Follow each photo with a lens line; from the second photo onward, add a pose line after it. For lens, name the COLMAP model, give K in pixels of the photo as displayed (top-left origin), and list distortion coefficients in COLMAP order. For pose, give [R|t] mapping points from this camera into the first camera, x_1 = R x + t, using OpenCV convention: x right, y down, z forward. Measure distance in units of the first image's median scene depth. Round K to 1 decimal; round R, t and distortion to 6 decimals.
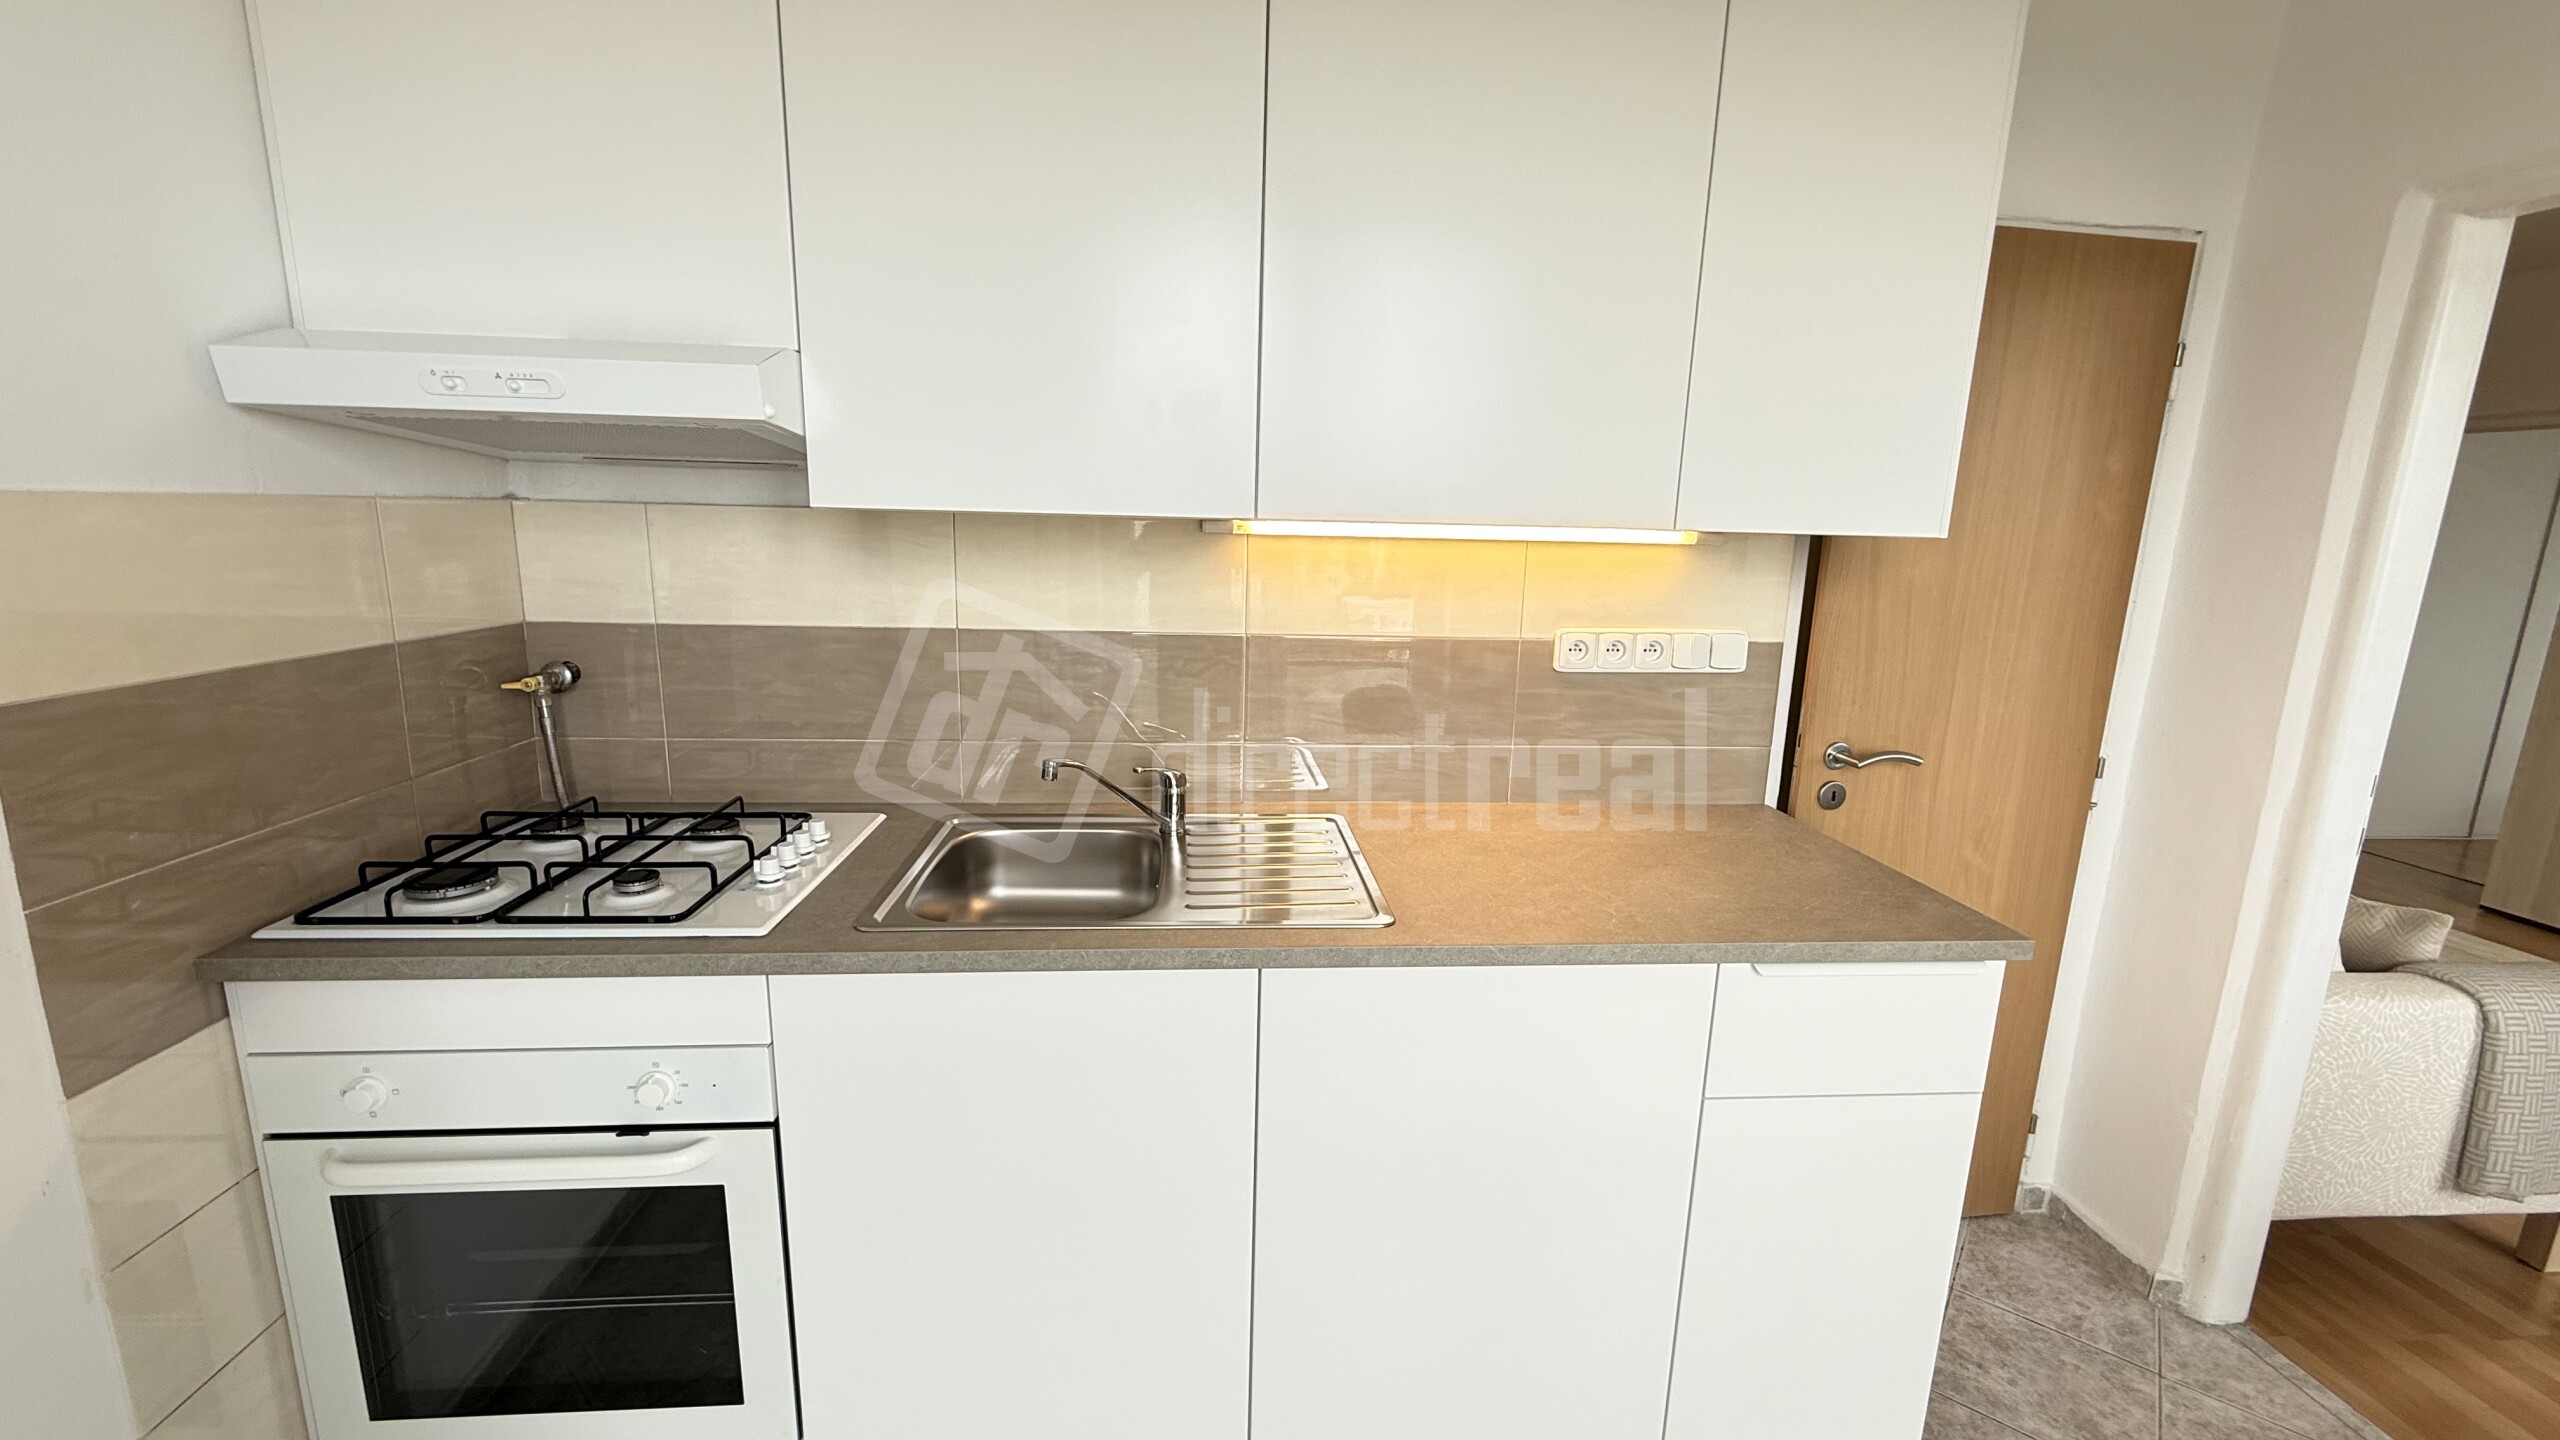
lens RADIAL K [[1018.5, 0, 1275.6], [0, 1018.5, 711.2], [0, 0, 1]] dist [0.001310, -0.000266]
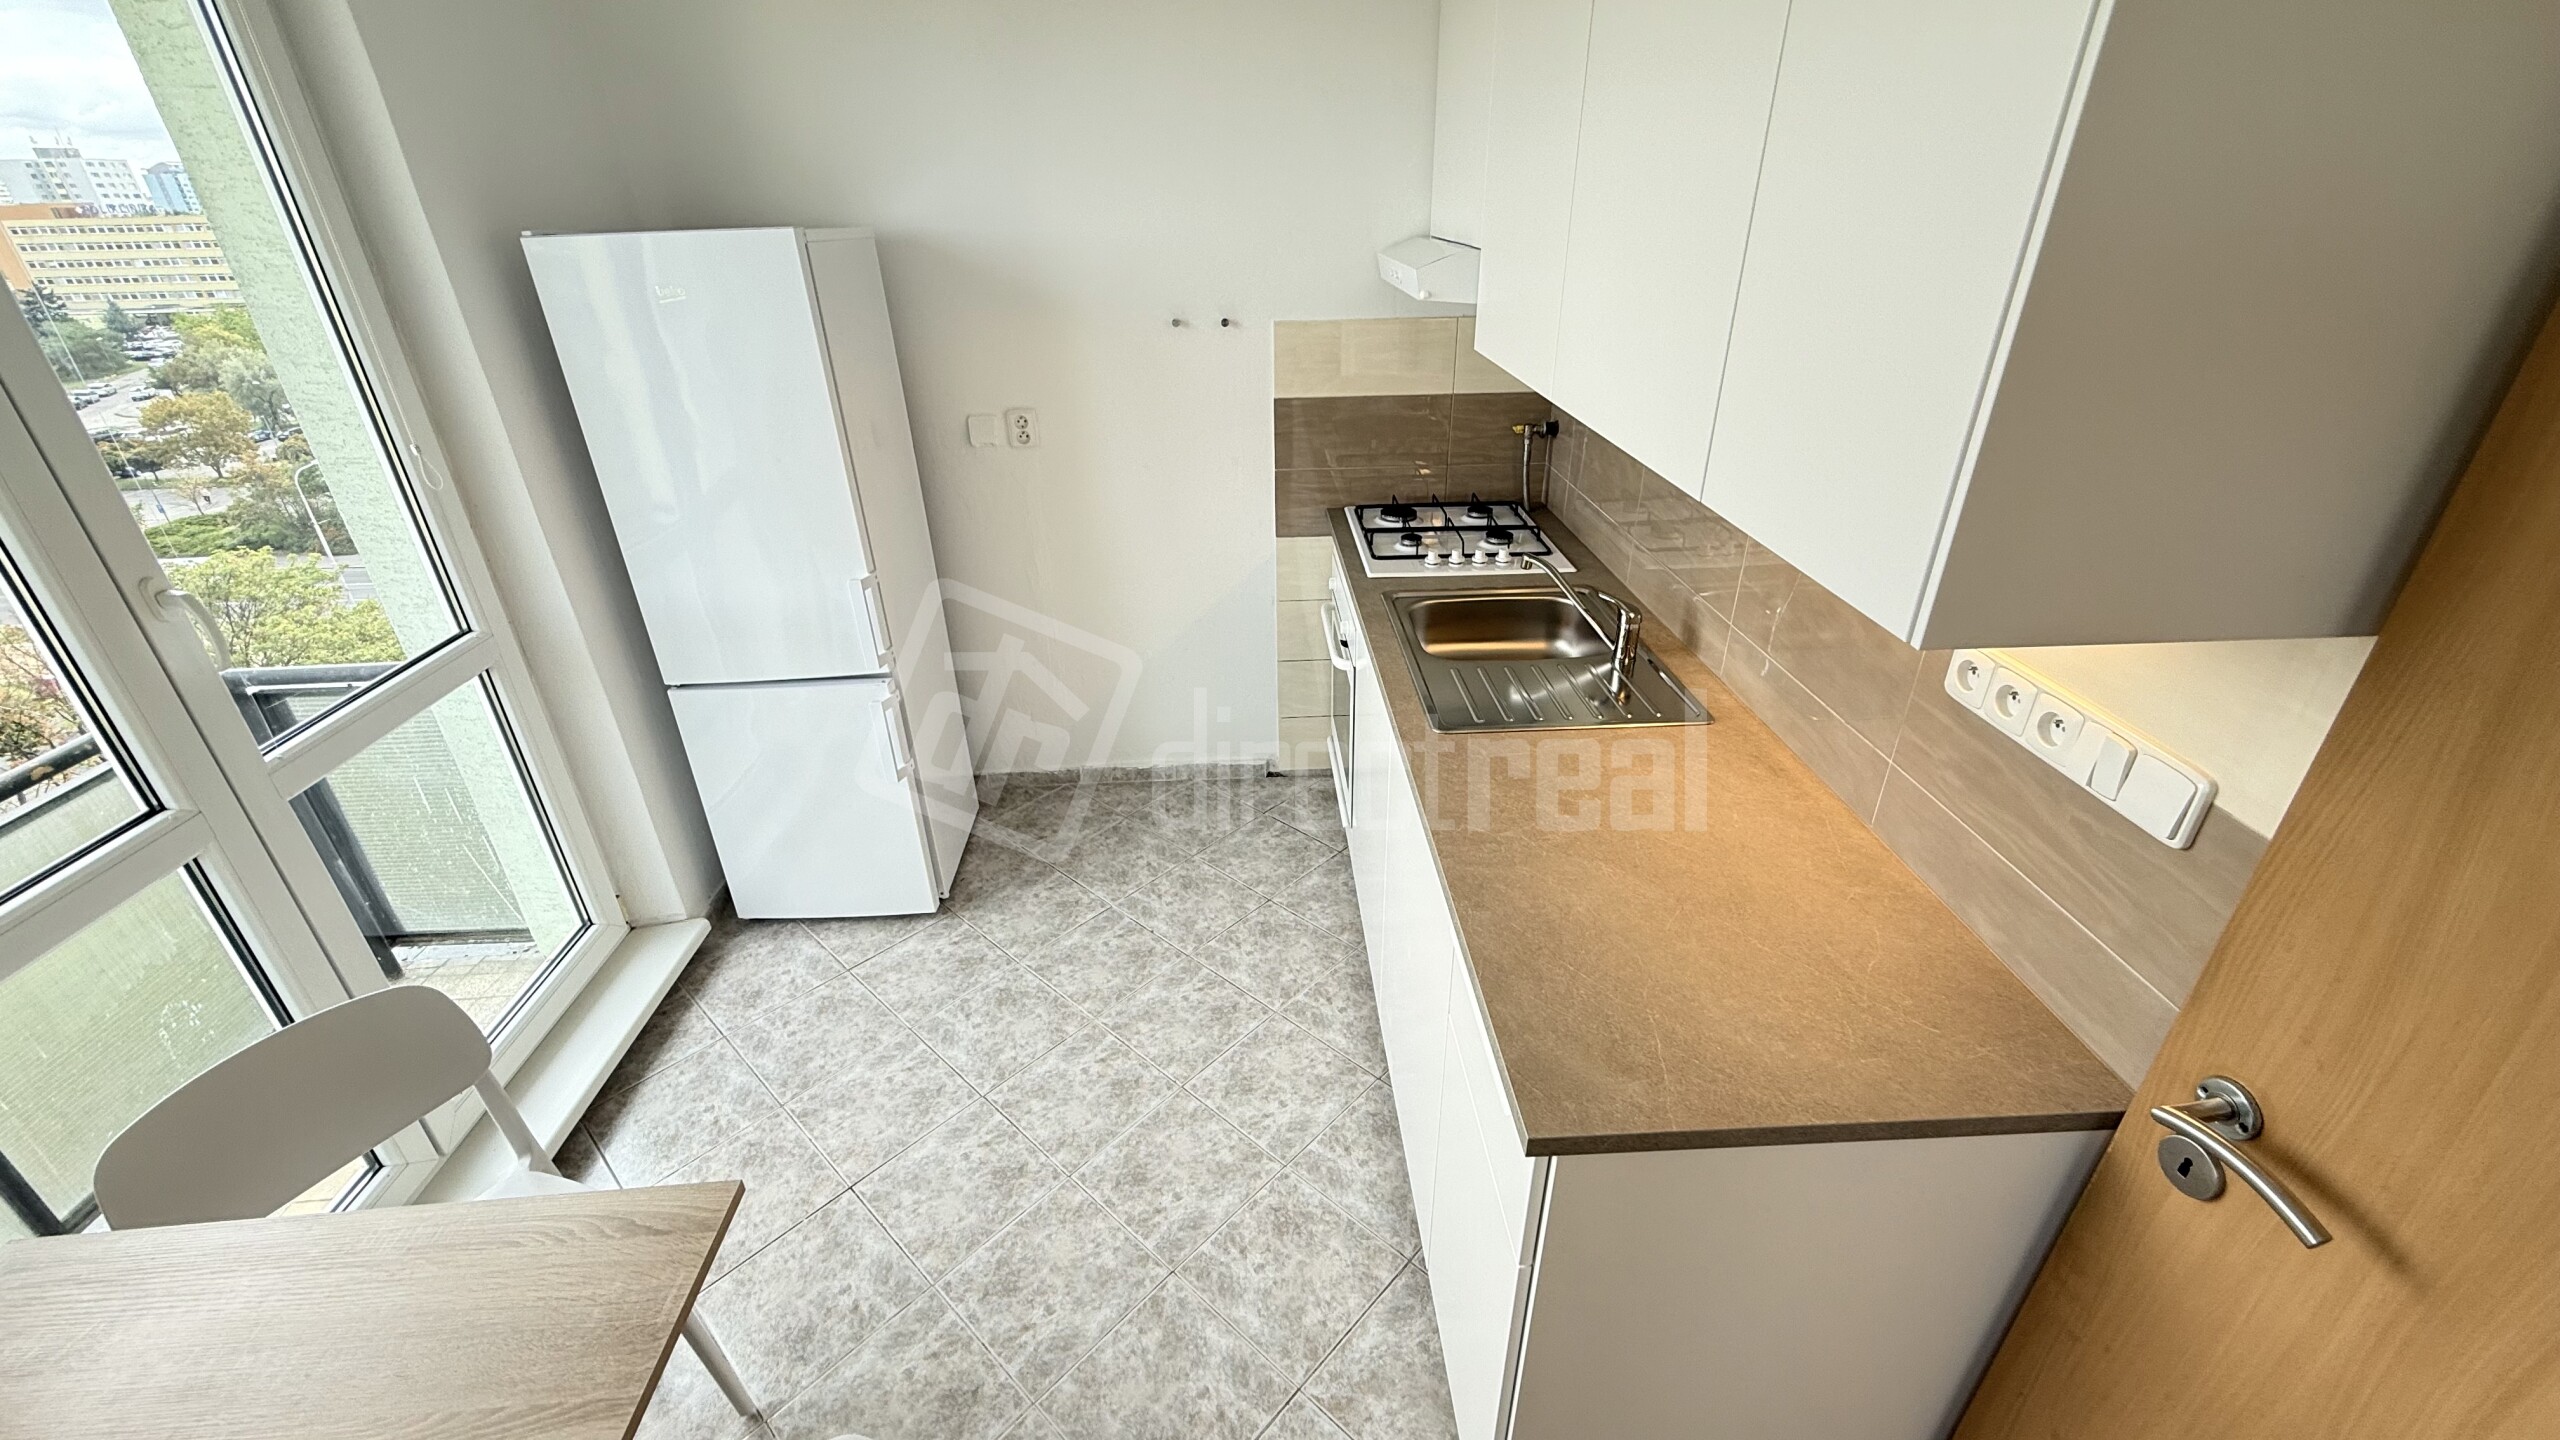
lens RADIAL K [[1018.5, 0, 1268.2], [0, 1018.5, 715.2], [0, 0, 1]] dist [0.001310, -0.000266]
pose [[-0.039905, 0.440222, -0.897002, 0.927072], [-0.170869, 0.881487, 0.440209, -0.252809], [0.984485, 0.170836, 0.040045, 0.520259]]
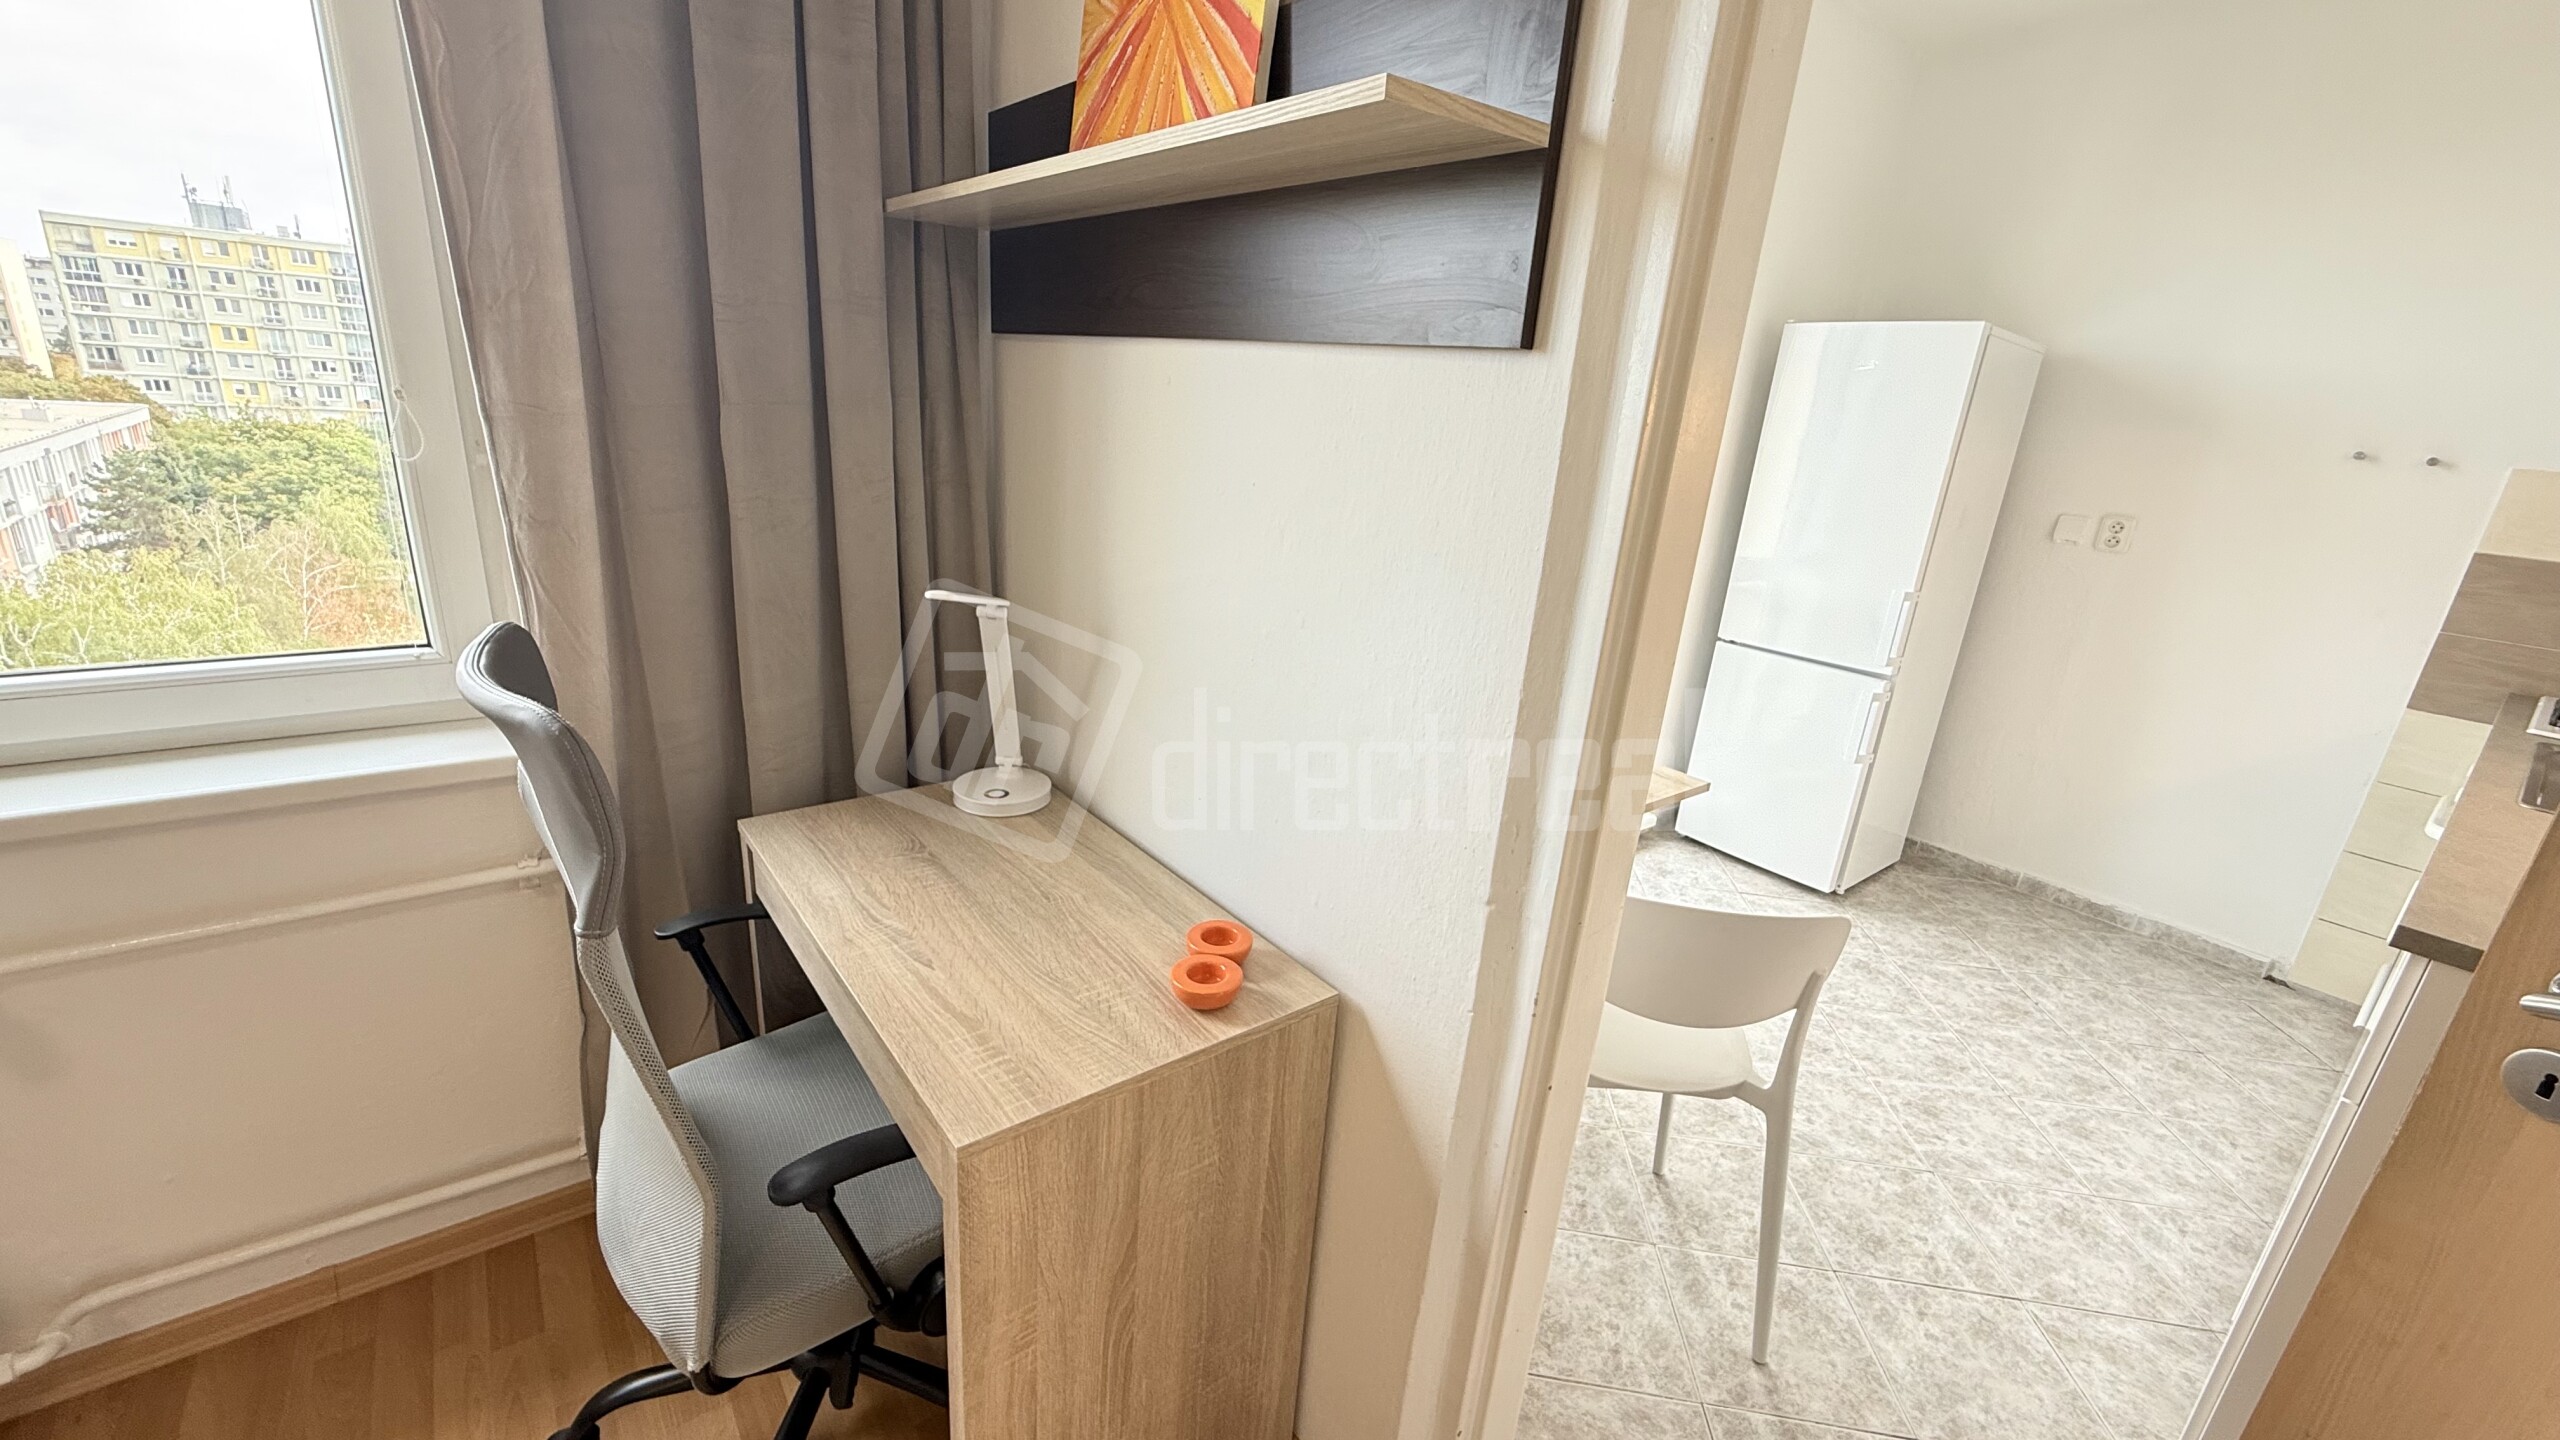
lens RADIAL K [[1018.5, 0, 1274.2], [0, 1018.5, 716.2], [0, 0, 1]] dist [0.001310, -0.000266]
pose [[-0.829576, 0.085134, -0.551866, 1.421434], [-0.199093, 0.878260, 0.434766, -0.081046], [0.521695, 0.470544, -0.711634, 0.740698]]
